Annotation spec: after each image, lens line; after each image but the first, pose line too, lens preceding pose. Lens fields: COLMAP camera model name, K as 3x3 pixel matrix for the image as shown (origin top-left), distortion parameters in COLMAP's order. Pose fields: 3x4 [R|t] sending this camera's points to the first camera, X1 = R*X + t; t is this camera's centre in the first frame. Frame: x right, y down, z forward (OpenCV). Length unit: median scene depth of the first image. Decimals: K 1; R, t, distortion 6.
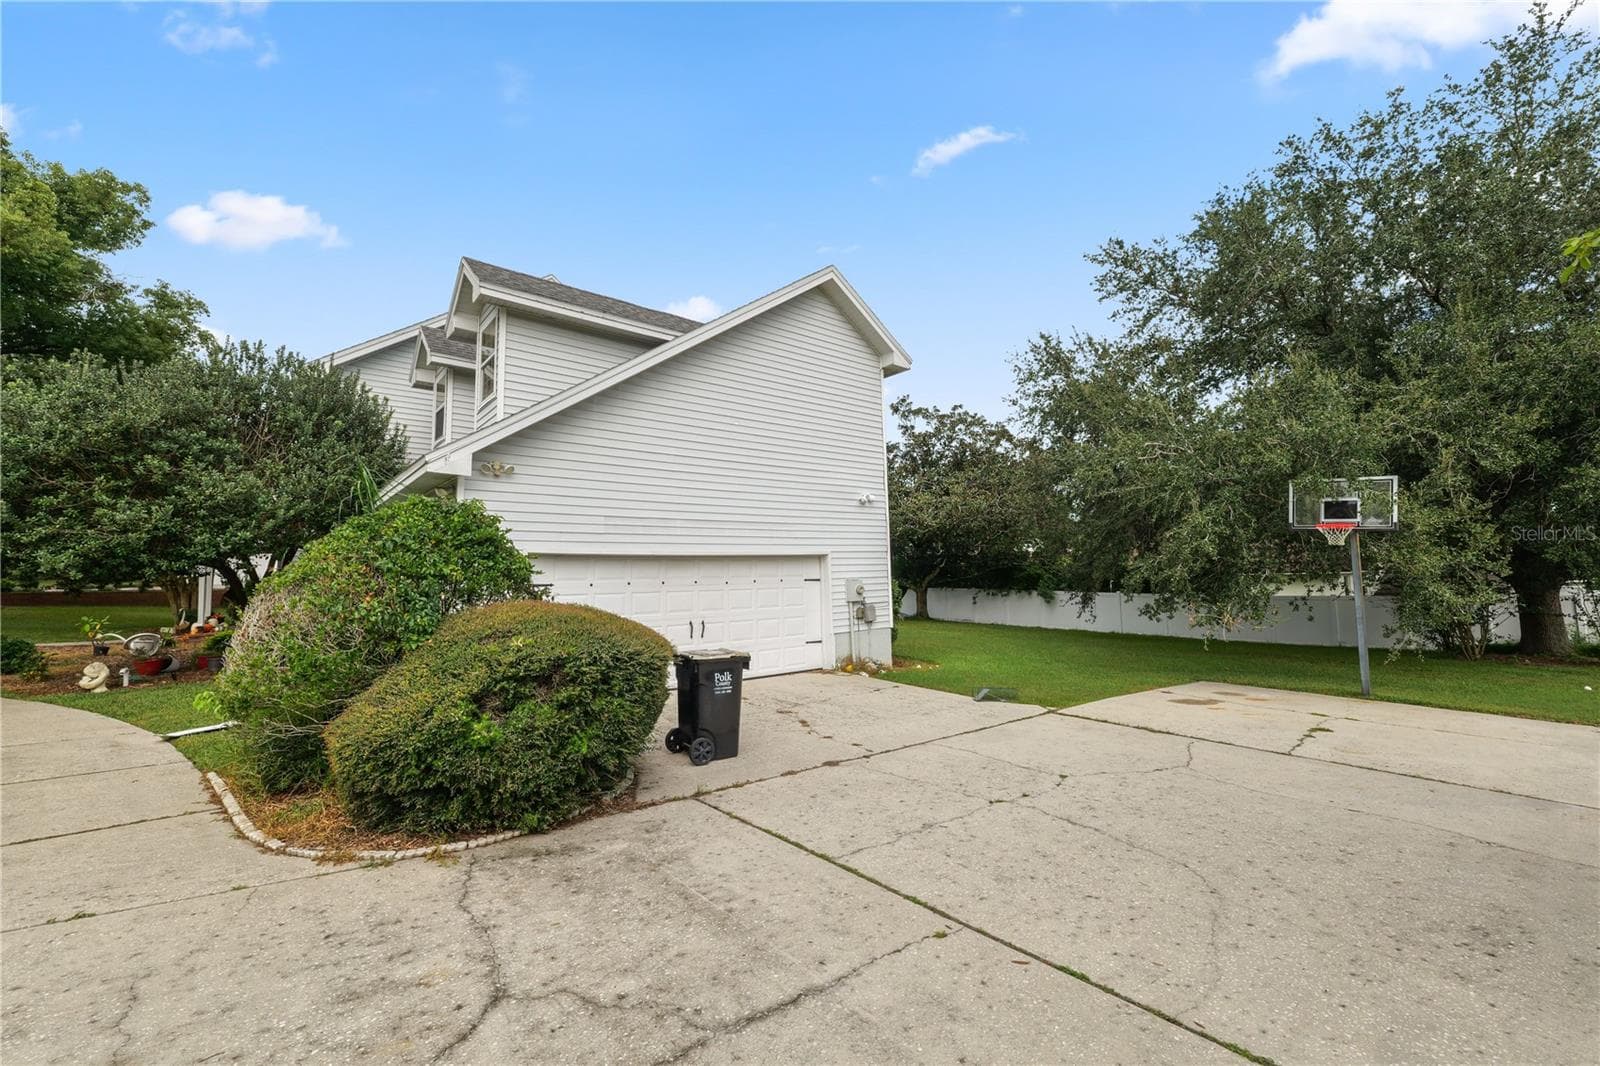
lens RADIAL K [[655.1, 0, 800.8], [0, 655.1, 529.5], [0, 0, 1]] dist [-0.011999, -0.000165]
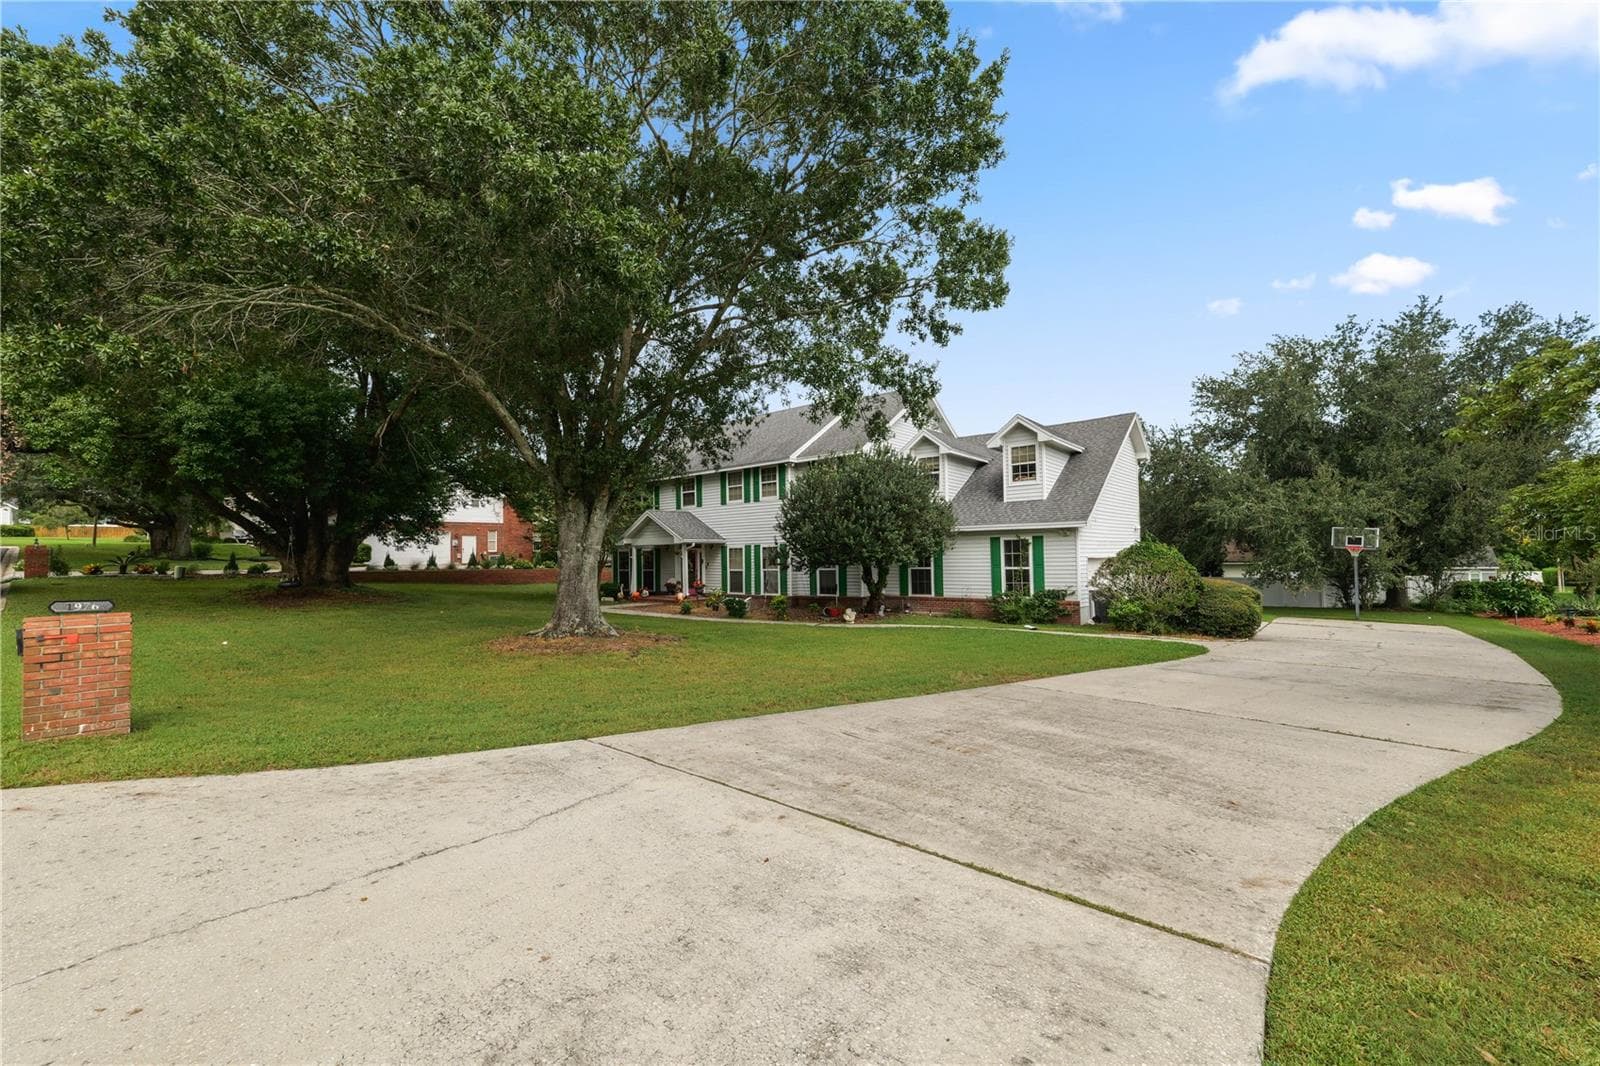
lens RADIAL K [[655.1, 0, 800.8], [0, 655.1, 529.5], [0, 0, 1]] dist [-0.011999, -0.000165]
pose [[0.984151, 0.015831, 0.176622, -1.473652], [-0.021458, 0.999320, 0.029997, -0.094382], [-0.176027, -0.033312, 0.983821, -0.909062]]
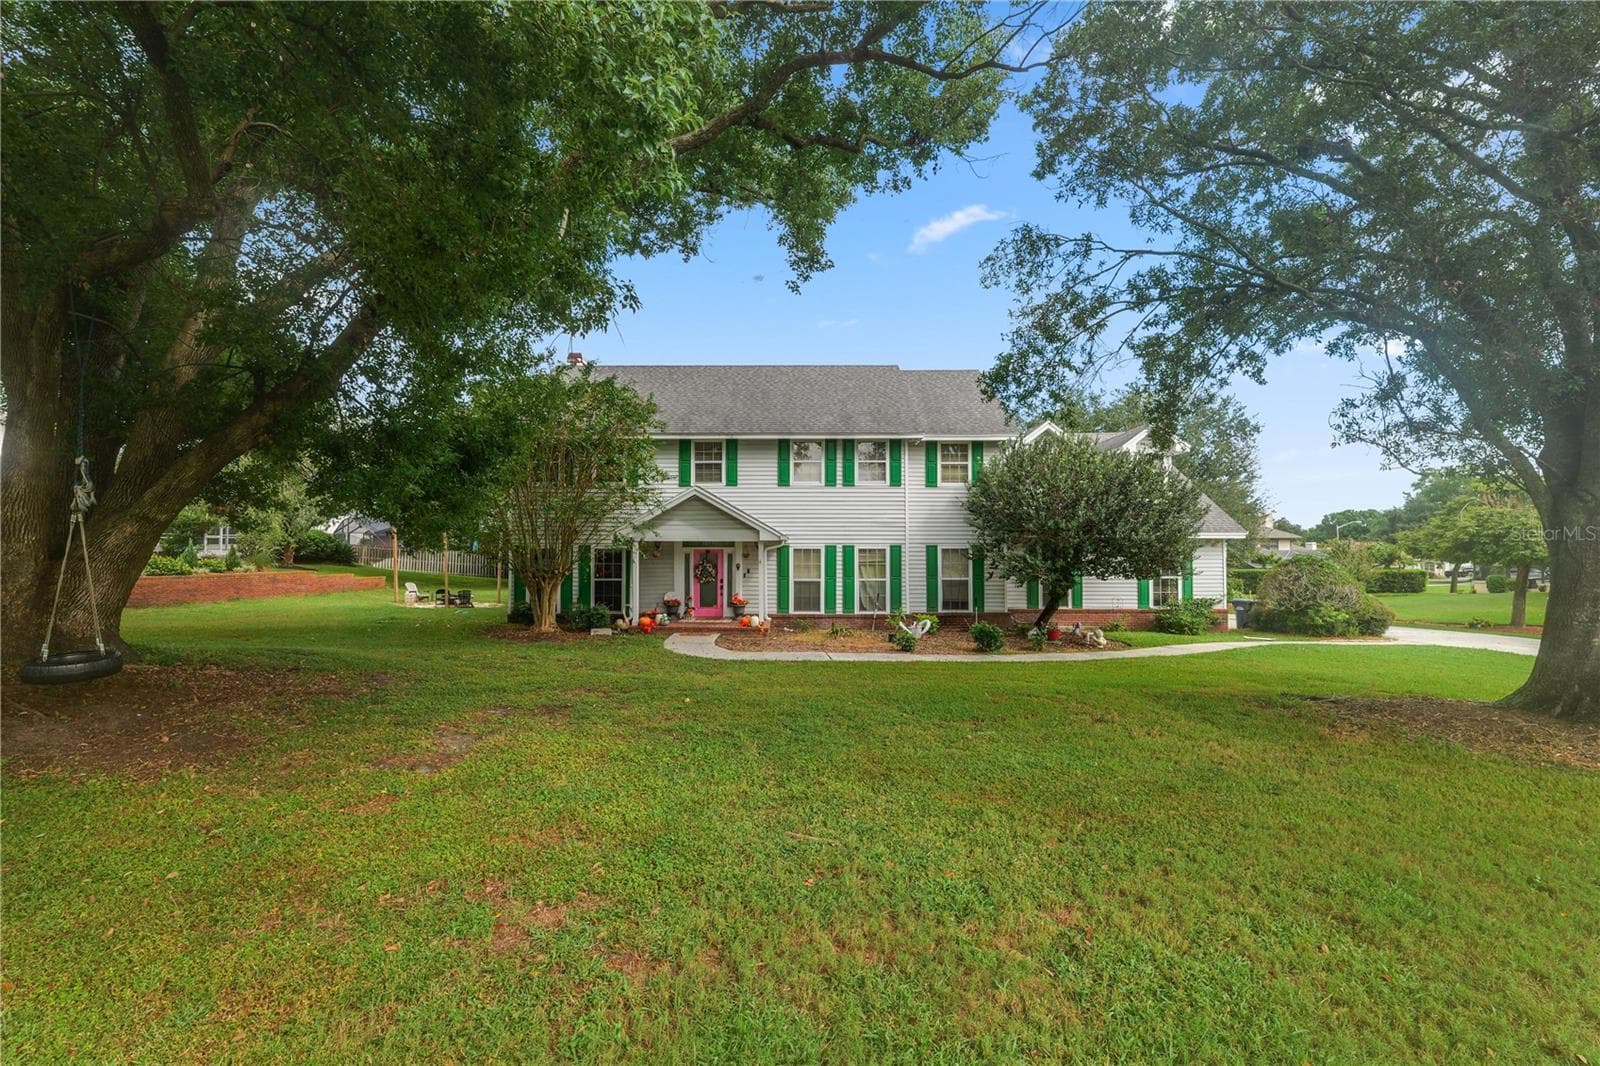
lens RADIAL K [[655.1, 0, 800.8], [0, 655.1, 529.5], [0, 0, 1]] dist [-0.011999, -0.000165]
pose [[0.642138, 0.044880, 0.765274, -2.641827], [-0.076027, 0.997092, 0.005319, -0.004304], [-0.762810, -0.061597, 0.643683, 0.467591]]
